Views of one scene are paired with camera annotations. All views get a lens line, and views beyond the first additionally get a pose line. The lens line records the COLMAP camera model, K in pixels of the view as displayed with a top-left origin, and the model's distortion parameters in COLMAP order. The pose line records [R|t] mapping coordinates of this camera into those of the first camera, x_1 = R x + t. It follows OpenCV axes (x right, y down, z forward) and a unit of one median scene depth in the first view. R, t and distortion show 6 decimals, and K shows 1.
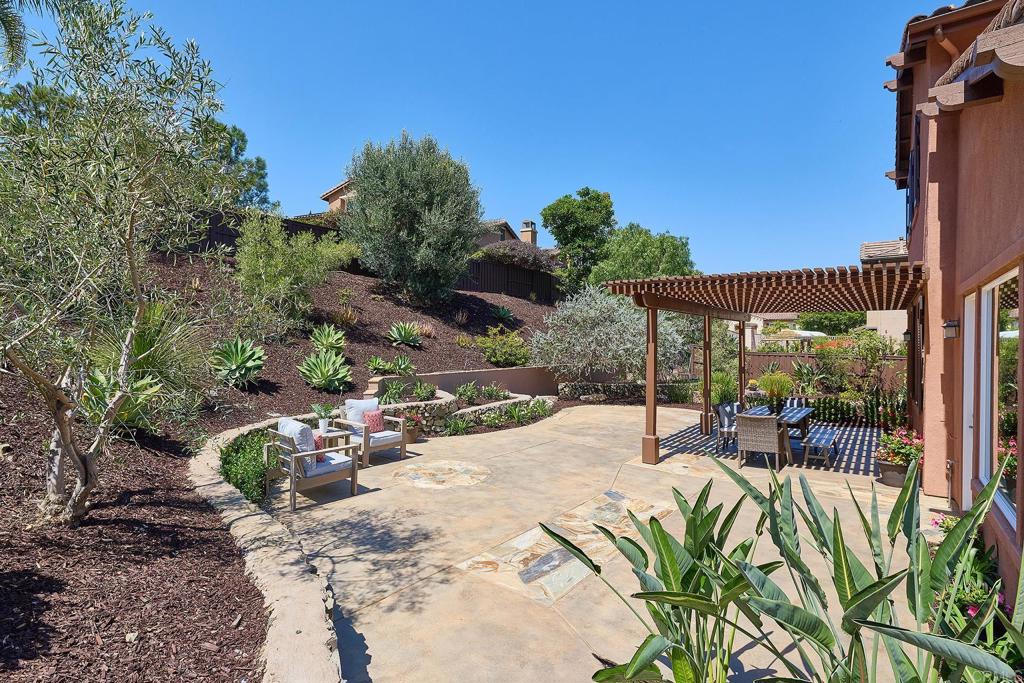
lens RADIAL K [[490.2, 0, 512.0], [0, 490.2, 345.3], [0, 0, 1]] dist [-0.004156, -0.000445]
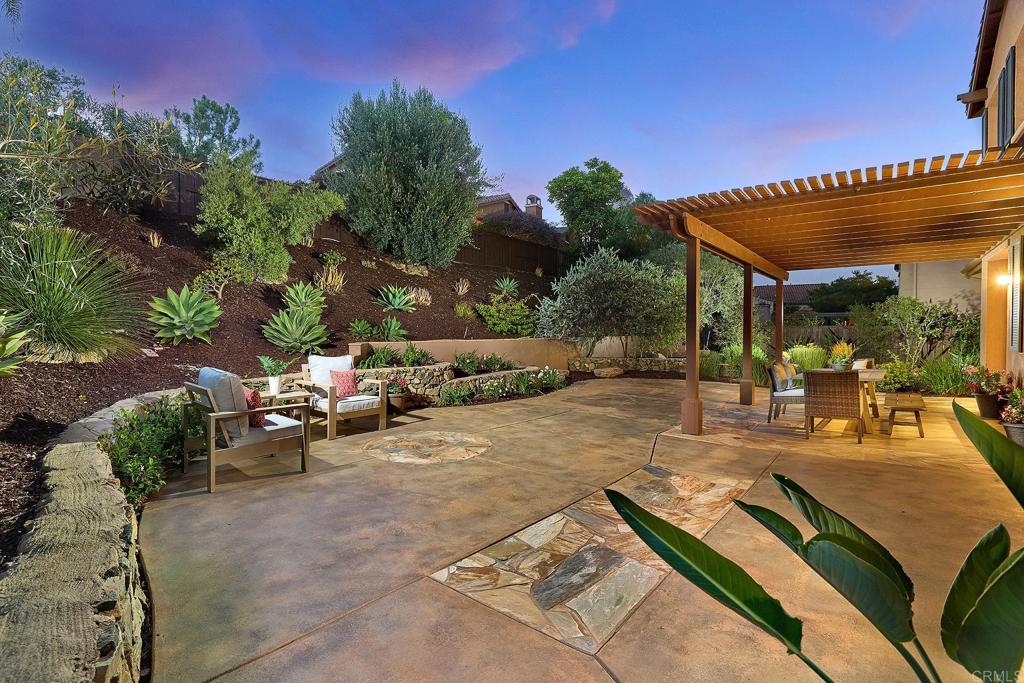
lens RADIAL K [[490.2, 0, 511.7], [0, 490.2, 338.2], [0, 0, 1]] dist [-0.004156, -0.000445]
pose [[0.999902, -0.008361, -0.011200, -0.001322], [0.008446, 0.999936, 0.007542, 0.077509], [0.011136, -0.007636, 0.999909, 0.203431]]
